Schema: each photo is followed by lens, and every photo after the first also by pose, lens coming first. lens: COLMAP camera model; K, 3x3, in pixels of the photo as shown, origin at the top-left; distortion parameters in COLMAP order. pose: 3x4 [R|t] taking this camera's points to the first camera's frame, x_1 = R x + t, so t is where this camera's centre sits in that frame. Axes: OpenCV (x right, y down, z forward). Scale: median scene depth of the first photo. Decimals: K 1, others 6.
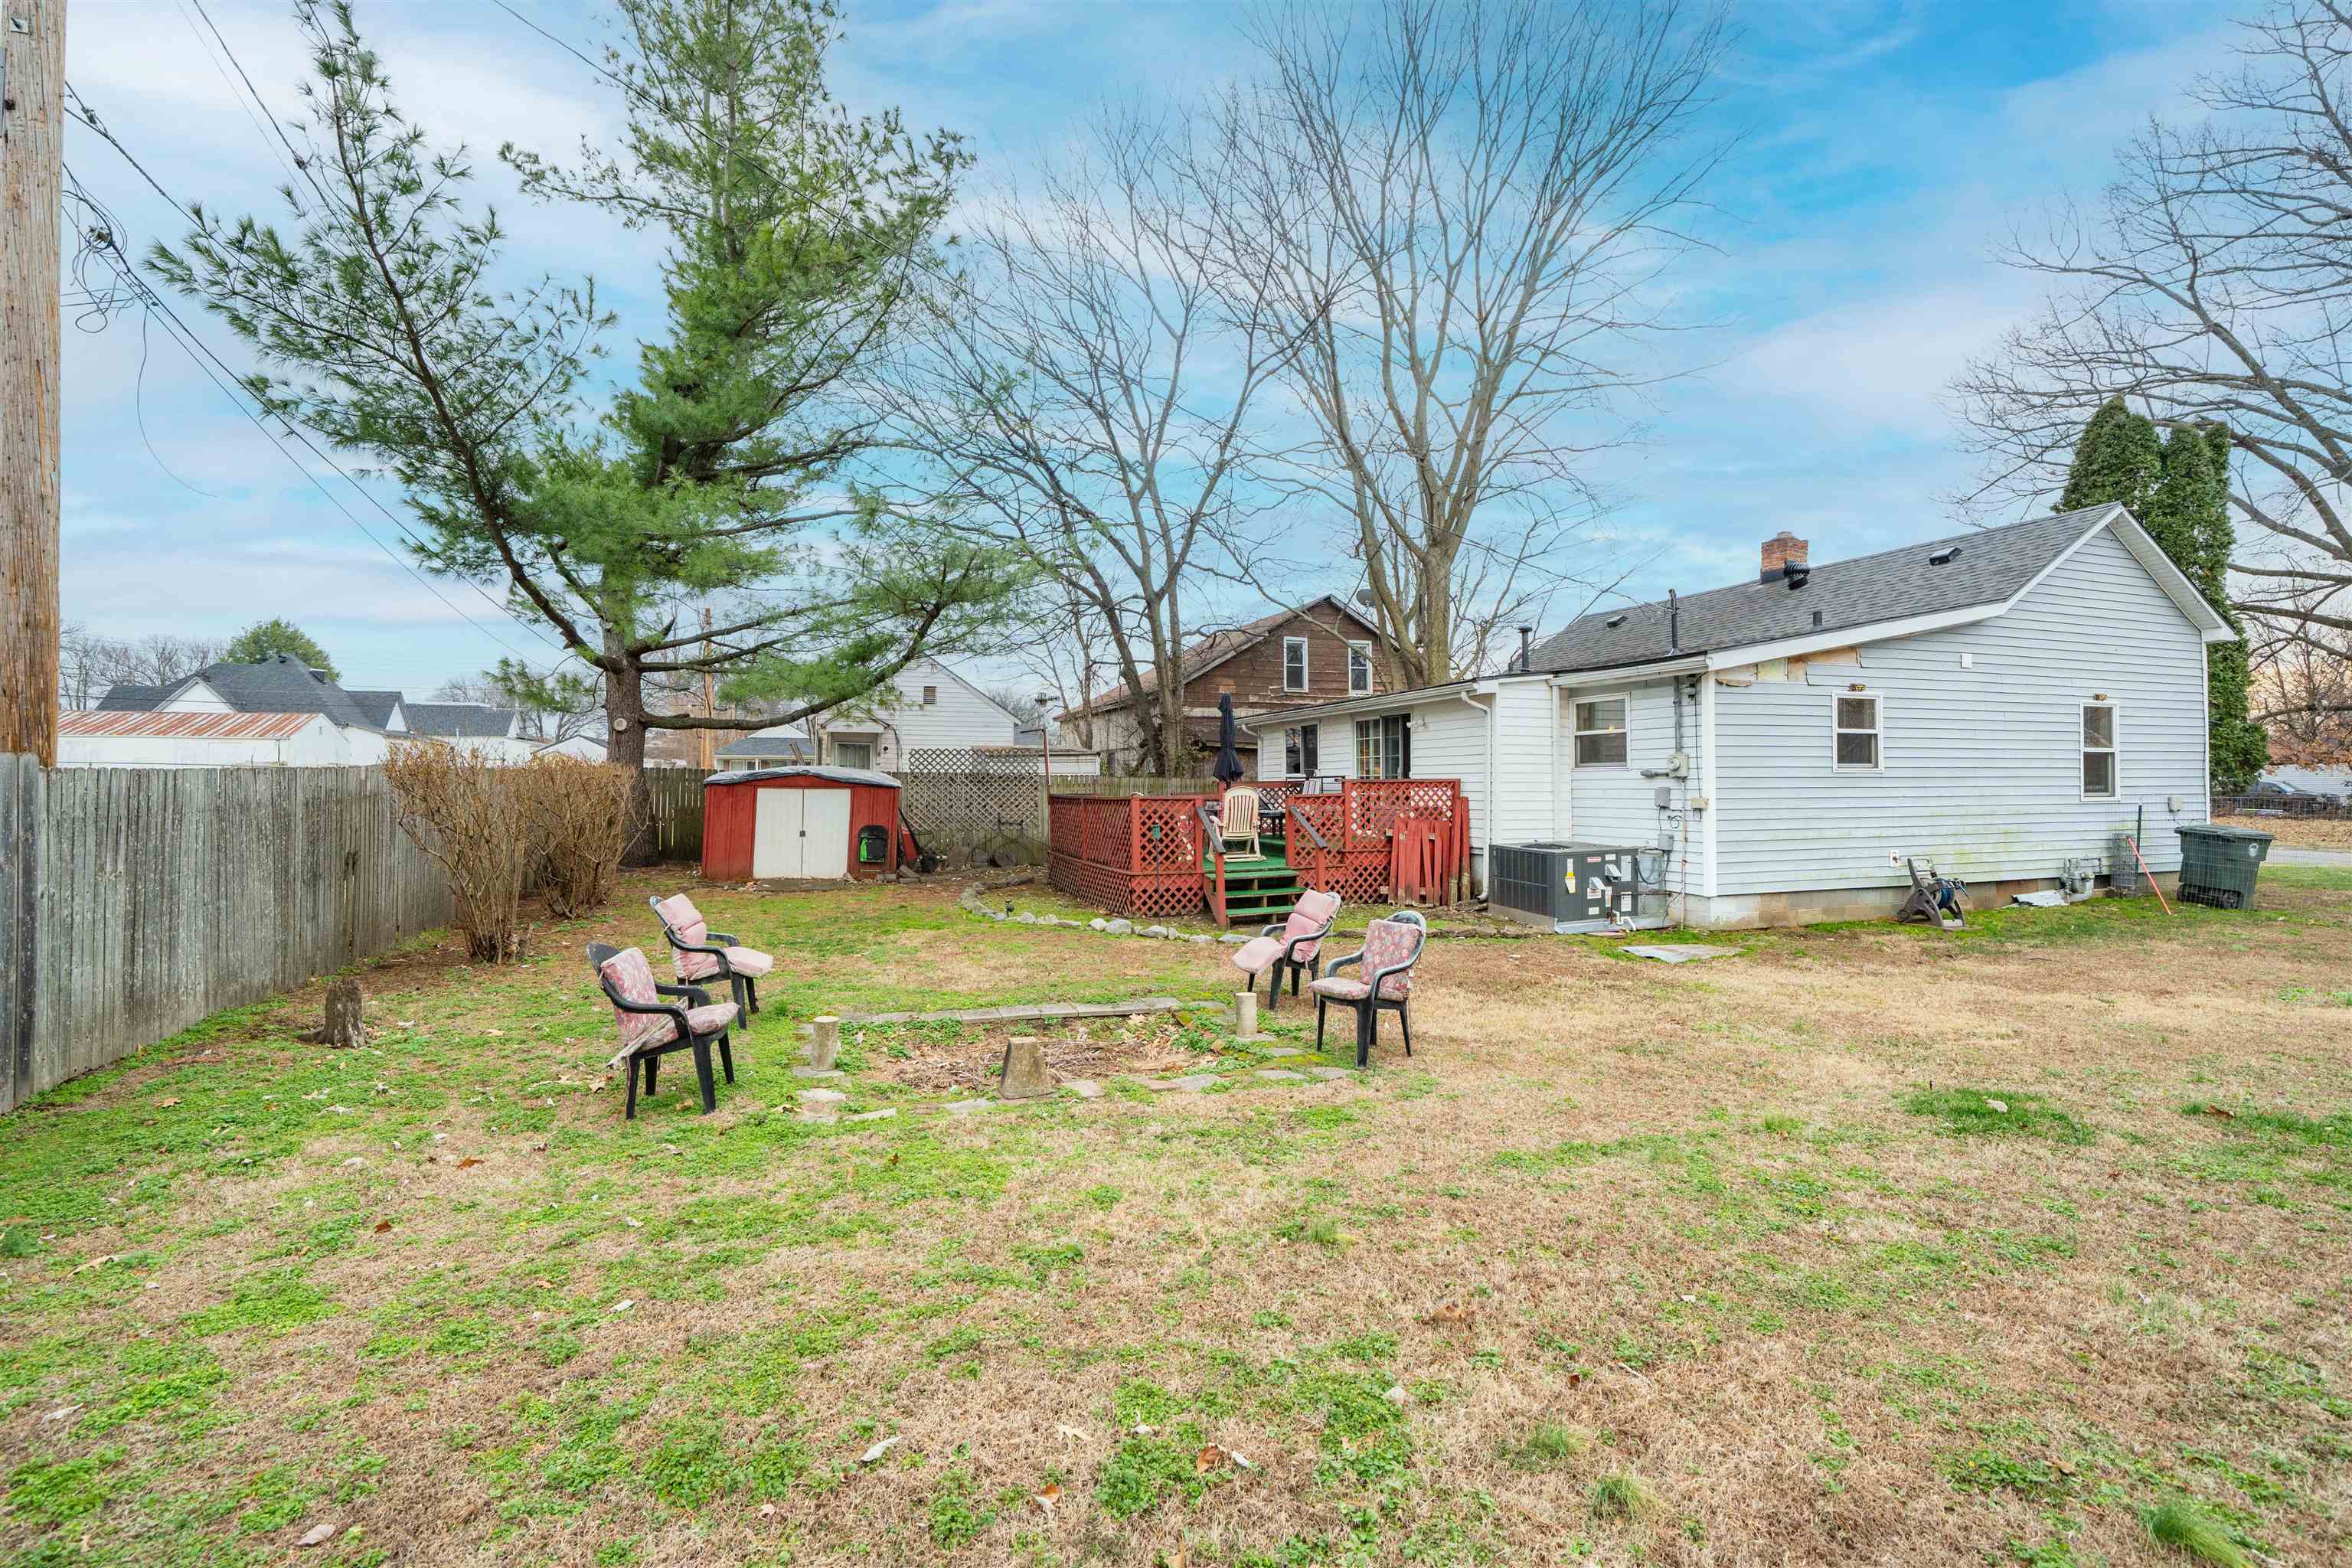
lens RADIAL K [[966.0, 0, 1176.0], [0, 966.0, 784.0], [0, 0, 1]] dist [0.000081, 0.000051]
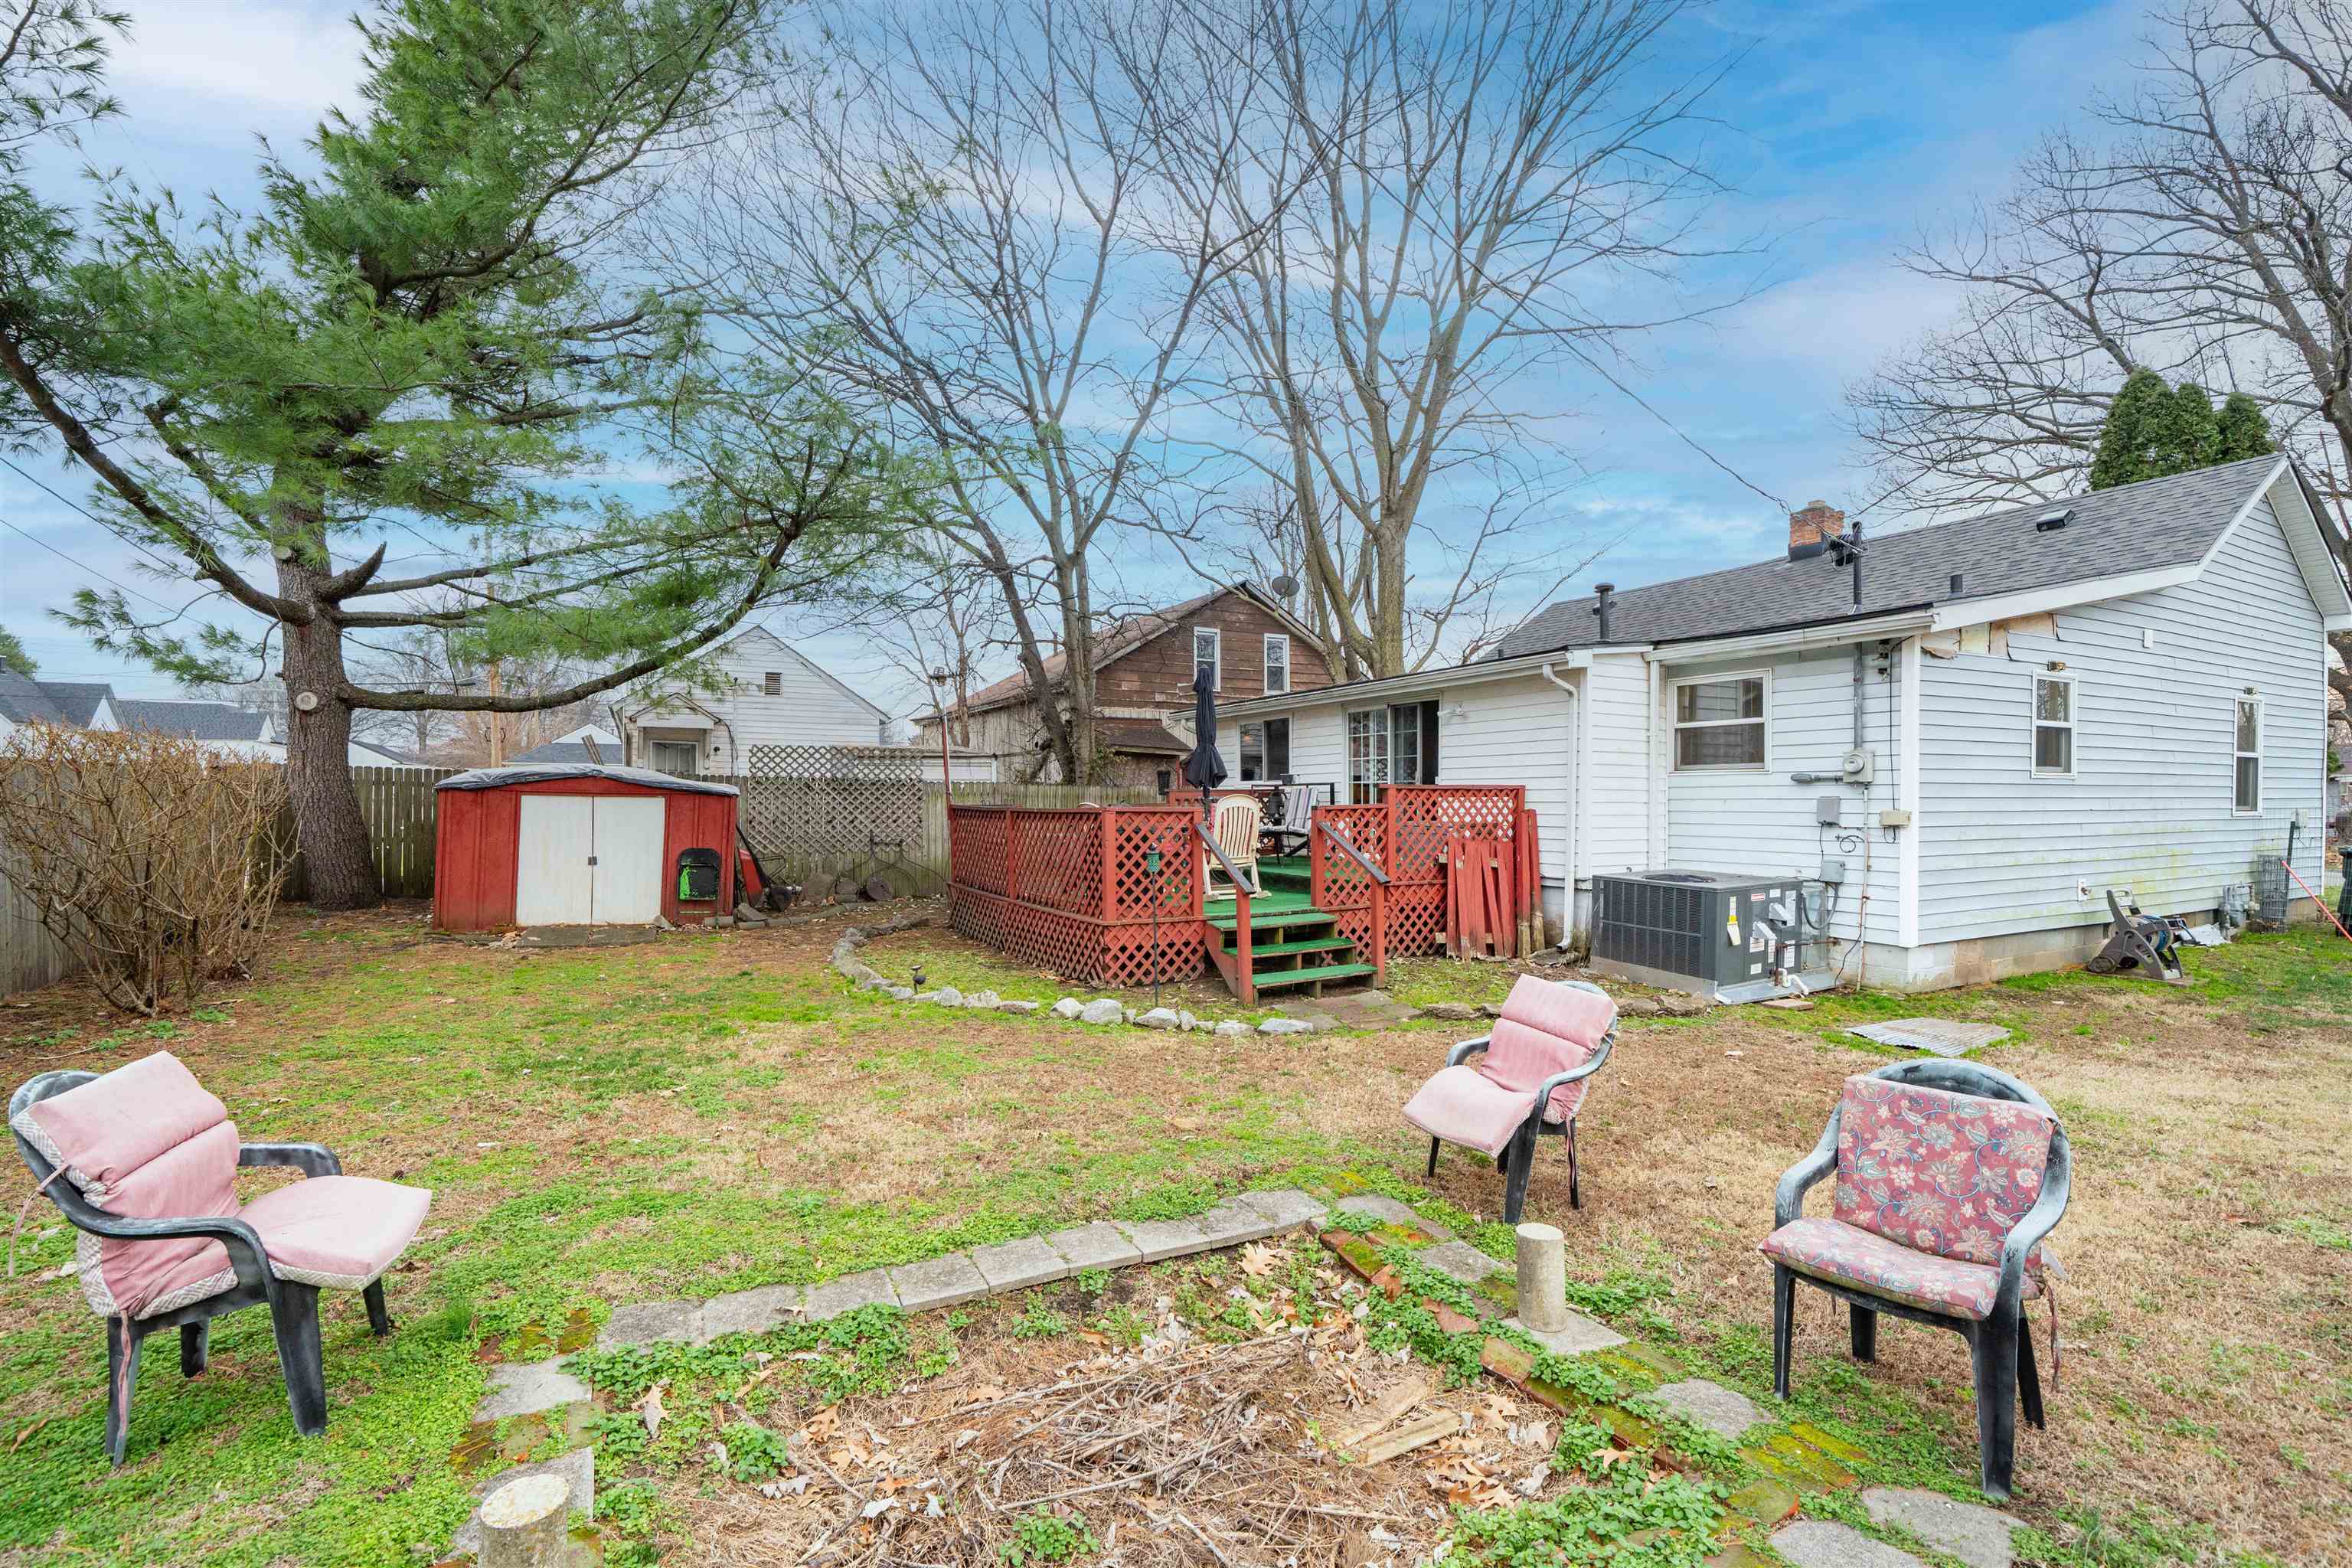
lens RADIAL K [[962.6, 0, 1147.7], [0, 962.6, 824.0], [0, 0, 1]] dist [0.000050, 0.000328]
pose [[0.991709, 0.000027, 0.128505, -0.082929], [-0.003421, 0.999651, 0.026187, 0.005489], [-0.128459, -0.026410, 0.991363, 0.275846]]
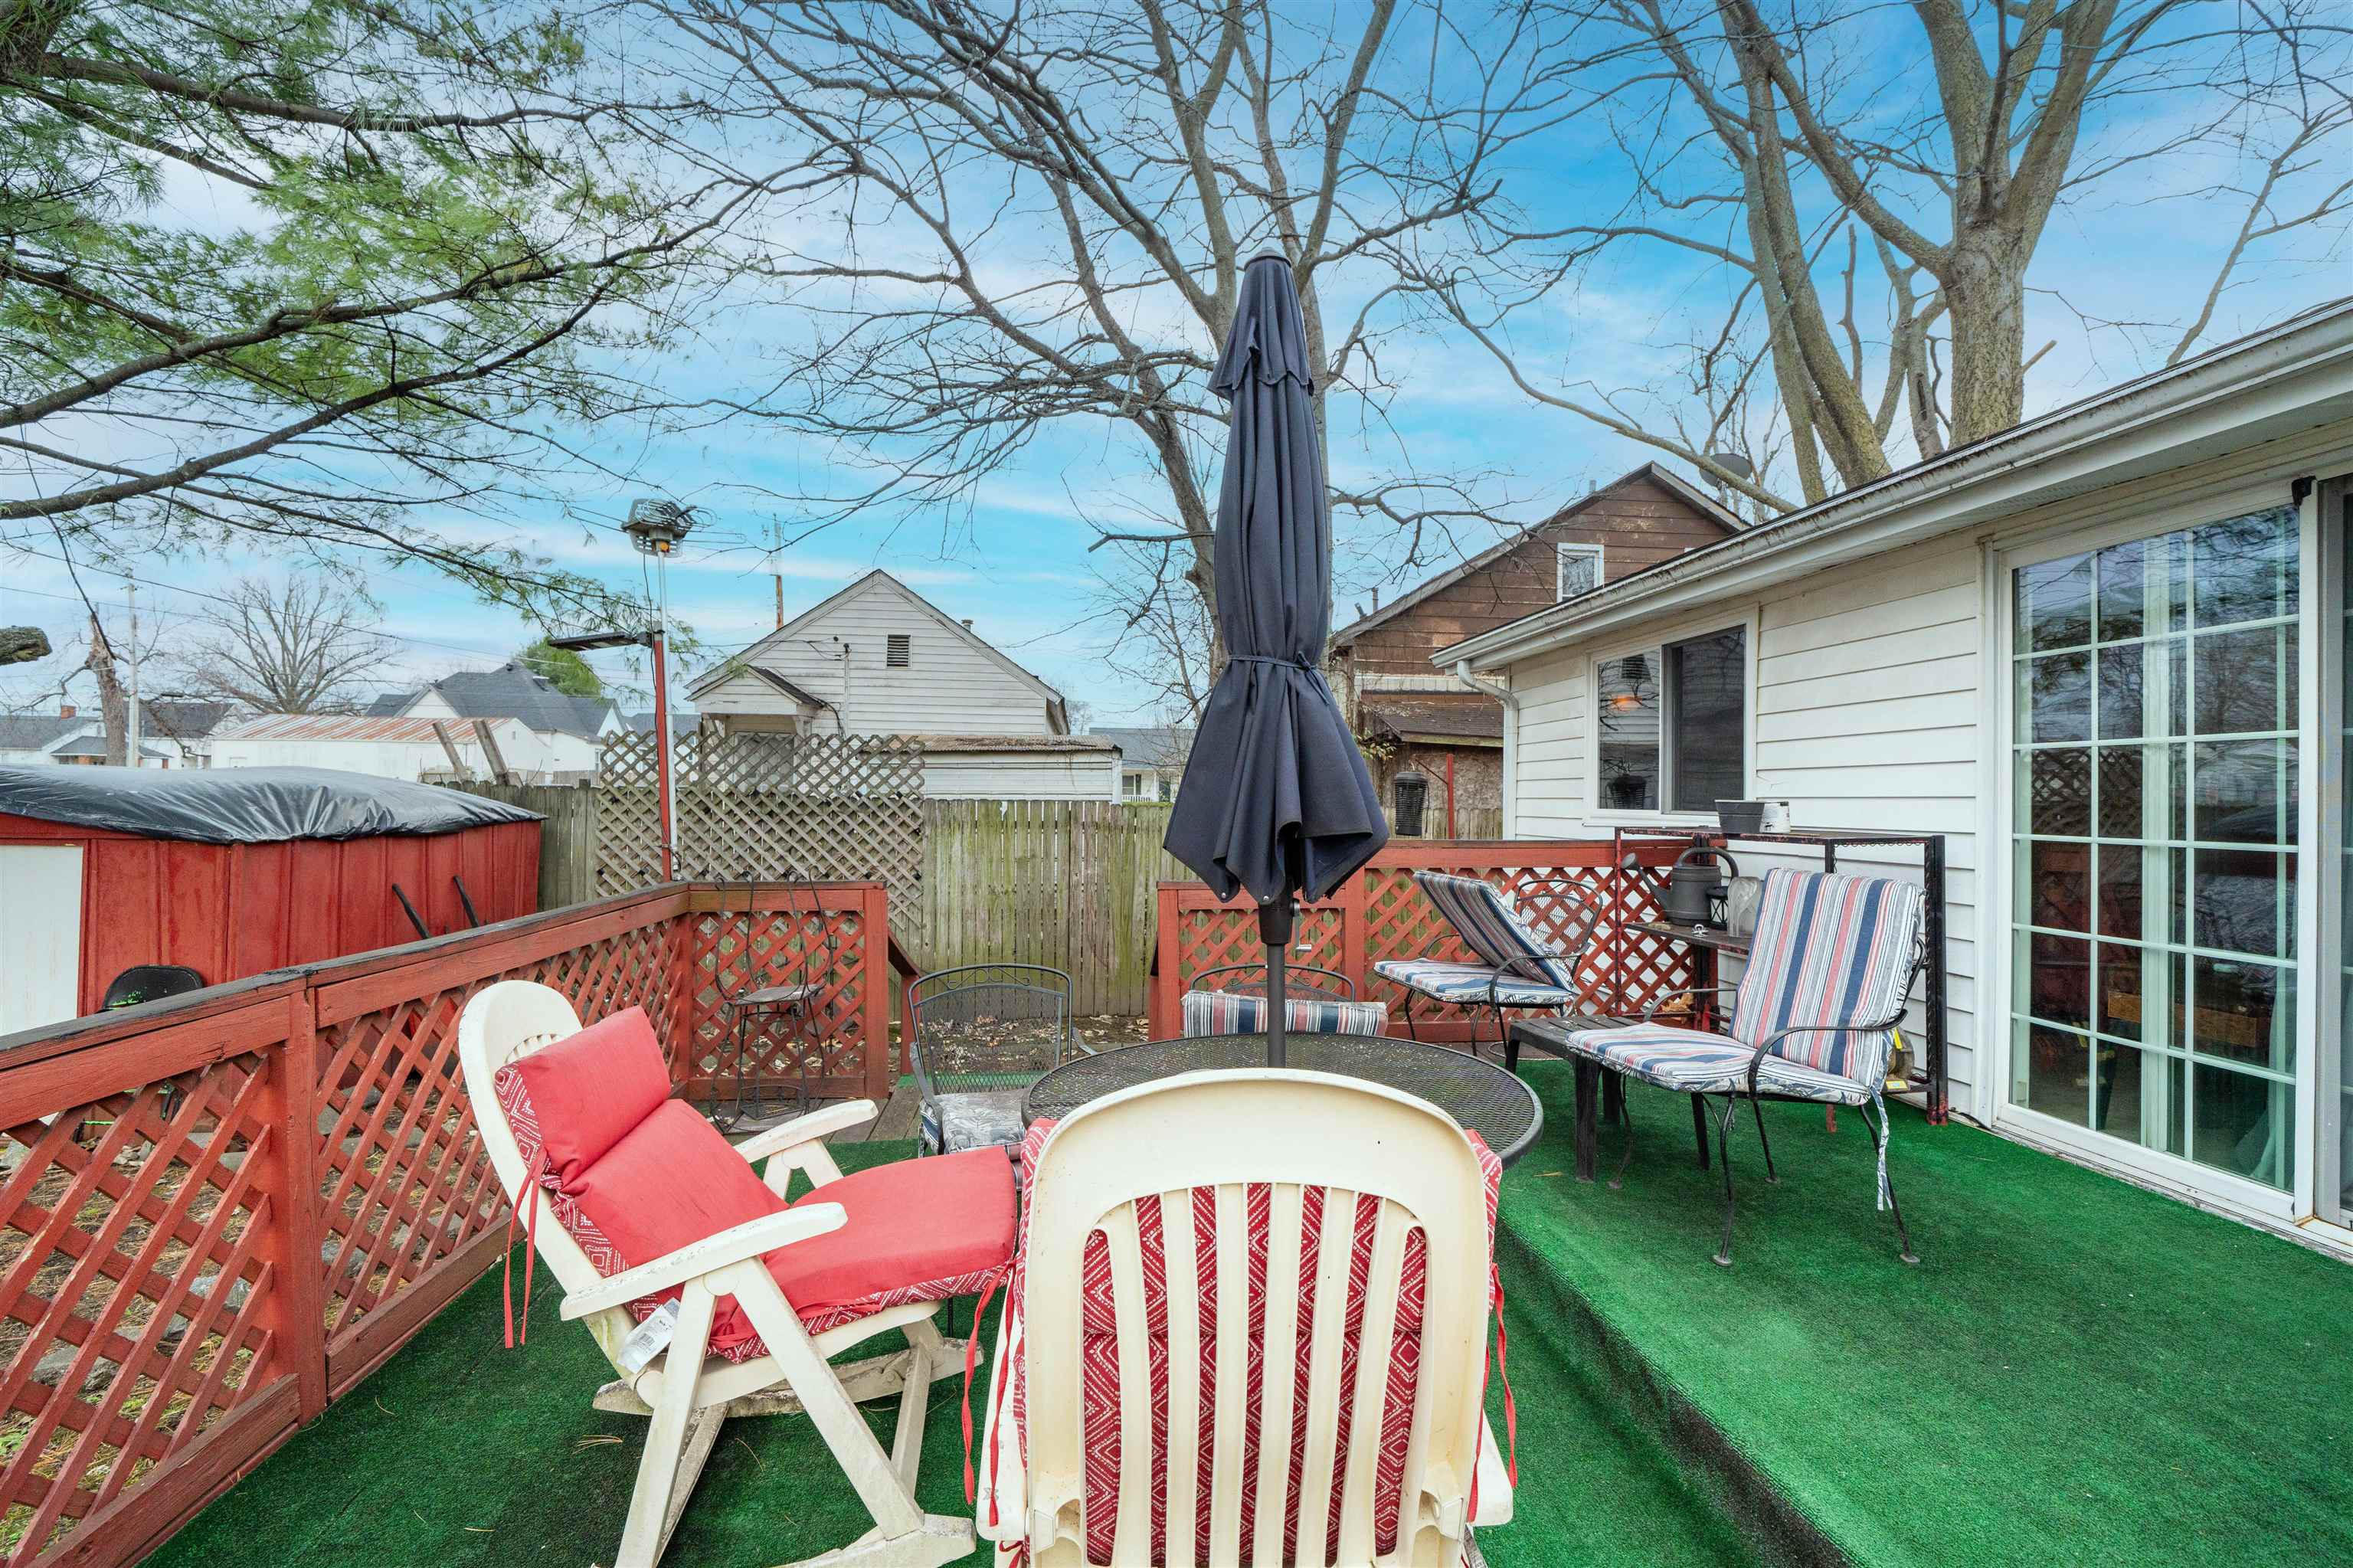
lens RADIAL K [[966.4, 0, 1176.5], [0, 966.4, 784.0], [0, 0, 1]] dist [0.000081, 0.000051]
pose [[0.970516, 0.012598, -0.240706, 0.073175], [-0.015485, 0.999829, -0.010107, -0.016734], [0.240538, 0.013537, 0.970545, 0.848604]]
